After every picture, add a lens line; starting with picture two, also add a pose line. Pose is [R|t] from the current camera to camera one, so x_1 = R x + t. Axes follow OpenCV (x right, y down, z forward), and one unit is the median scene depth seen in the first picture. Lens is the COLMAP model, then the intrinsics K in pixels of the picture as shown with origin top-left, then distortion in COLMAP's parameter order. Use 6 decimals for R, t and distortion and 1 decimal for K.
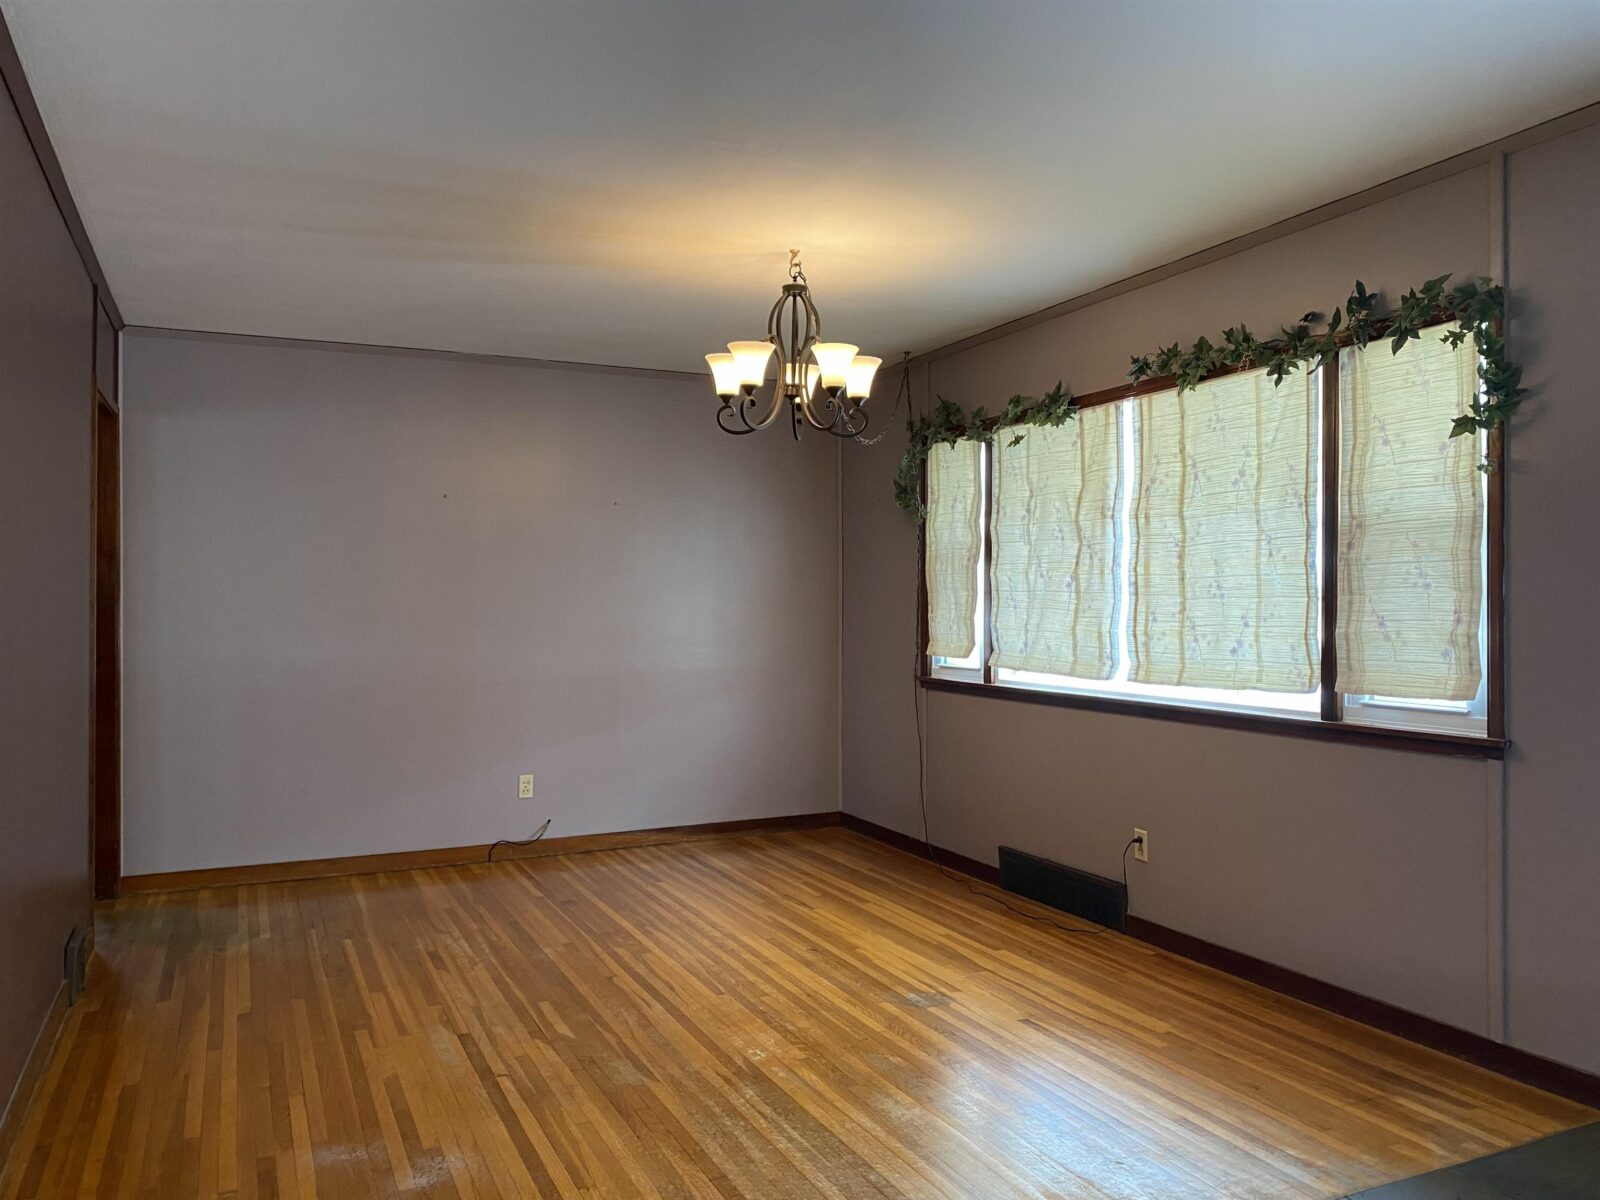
lens RADIAL K [[1213.3, 0, 796.4], [0, 1213.3, 601.3], [0, 0, 1]] dist [0.040657, -0.051878]
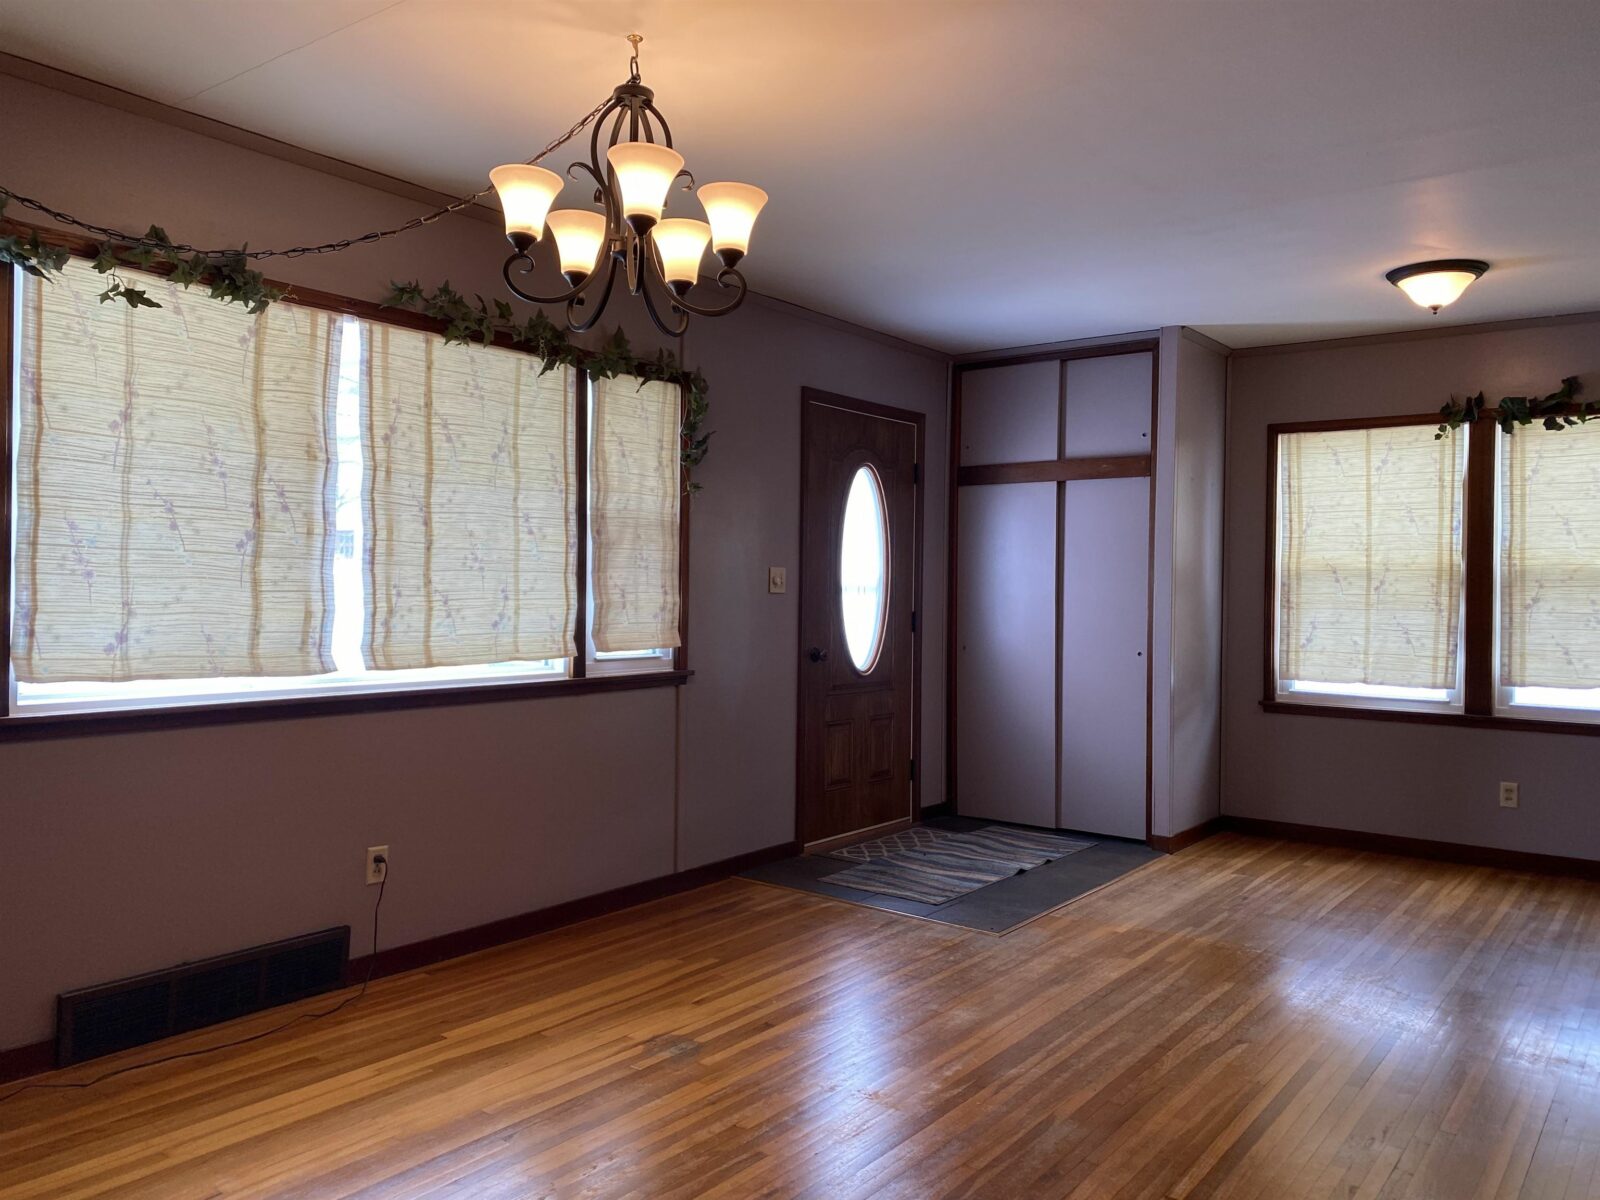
lens RADIAL K [[1213.3, 0, 790.1], [0, 1213.3, 598.0], [0, 0, 1]] dist [0.040657, -0.051878]
pose [[-0.468158, -0.017394, 0.883473, -0.651355], [-0.019656, 0.999764, 0.009268, 0.005108], [-0.883426, -0.013027, -0.468390, 1.279732]]
